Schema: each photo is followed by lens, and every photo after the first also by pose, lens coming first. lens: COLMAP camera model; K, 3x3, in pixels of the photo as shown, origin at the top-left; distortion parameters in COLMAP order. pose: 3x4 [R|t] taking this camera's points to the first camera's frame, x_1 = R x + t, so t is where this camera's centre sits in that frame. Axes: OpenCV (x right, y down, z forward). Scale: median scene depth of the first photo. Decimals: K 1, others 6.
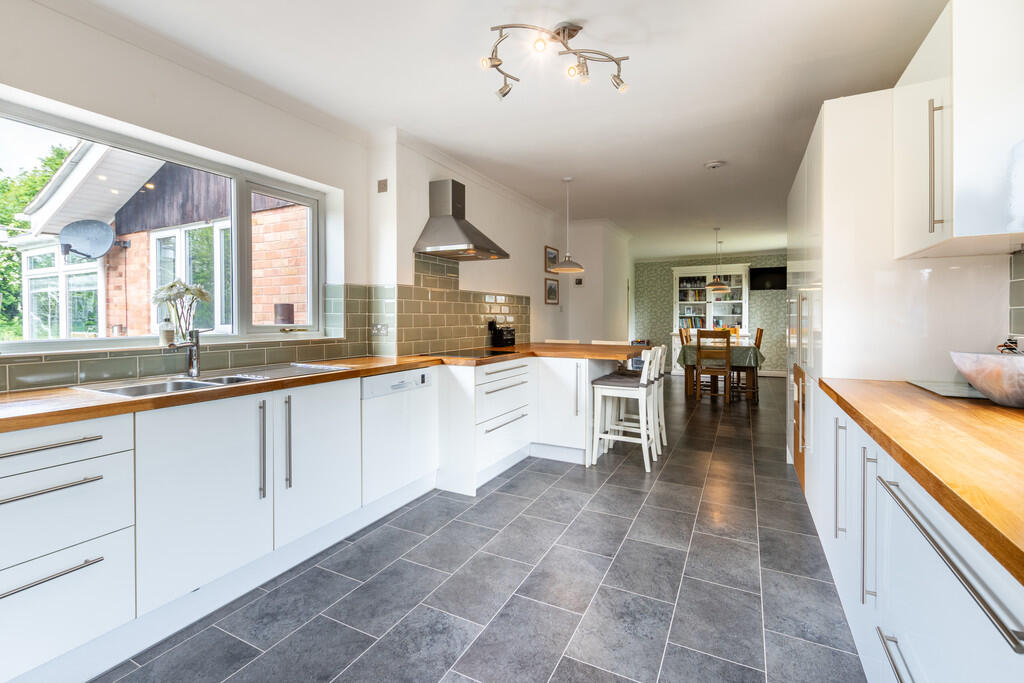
lens RADIAL K [[460.7, 0, 505.6], [0, 460.7, 317.0], [0, 0, 1]] dist [0.003868, 0.000249]
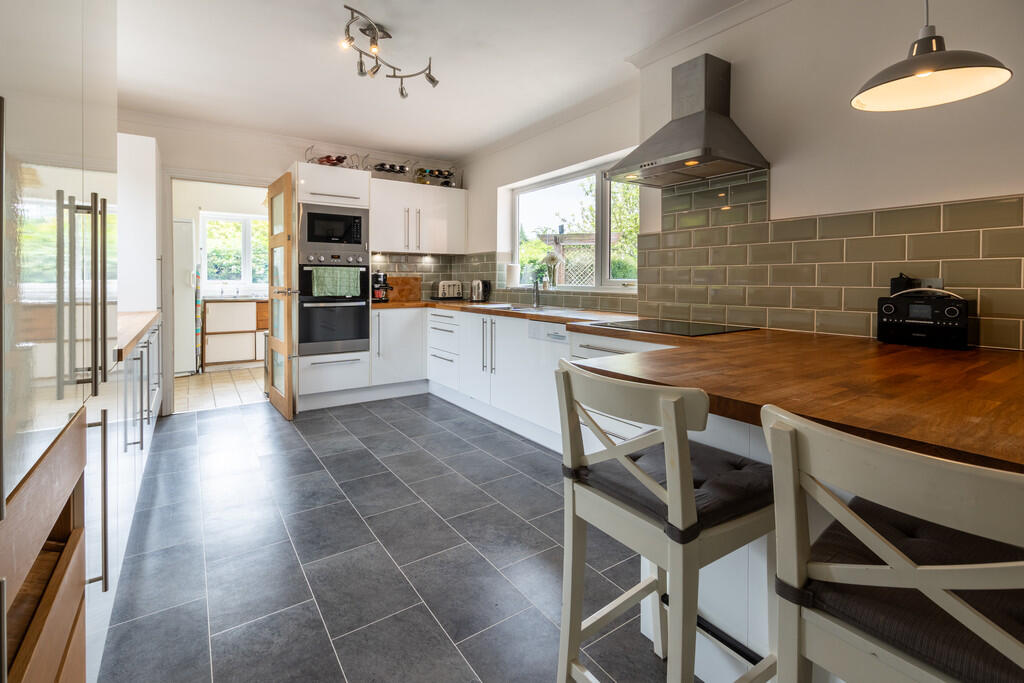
lens RADIAL K [[460.7, 0, 496.0], [0, 460.7, 287.0], [0, 0, 1]] dist [0.003868, 0.000249]
pose [[-0.484517, 0.015094, -0.874652, 0.815255], [0.000065, 0.999852, 0.017218, 0.017384], [0.874782, 0.008286, -0.484446, 1.484227]]
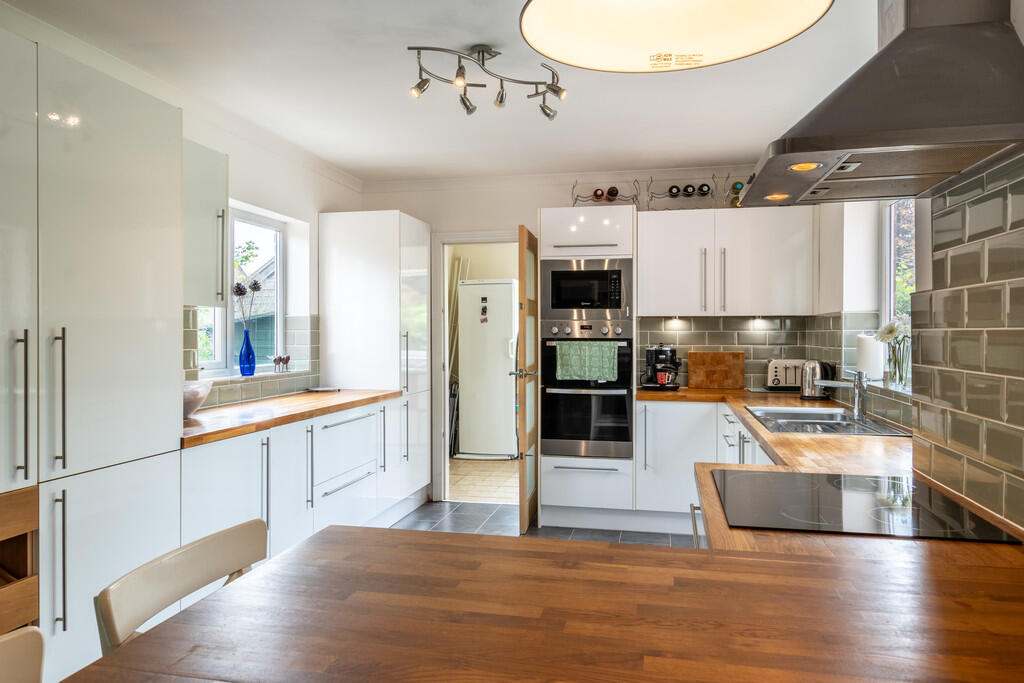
lens RADIAL K [[680.6, 0, 513.1], [0, 680.6, 338.2], [0, 0, 1]] dist [-0.000326, 0.001464]
pose [[-0.964658, 0.003229, -0.263485, 0.448313], [0.001307, 0.999971, 0.007467, -0.030178], [0.263501, 0.006859, -0.964635, 1.777467]]
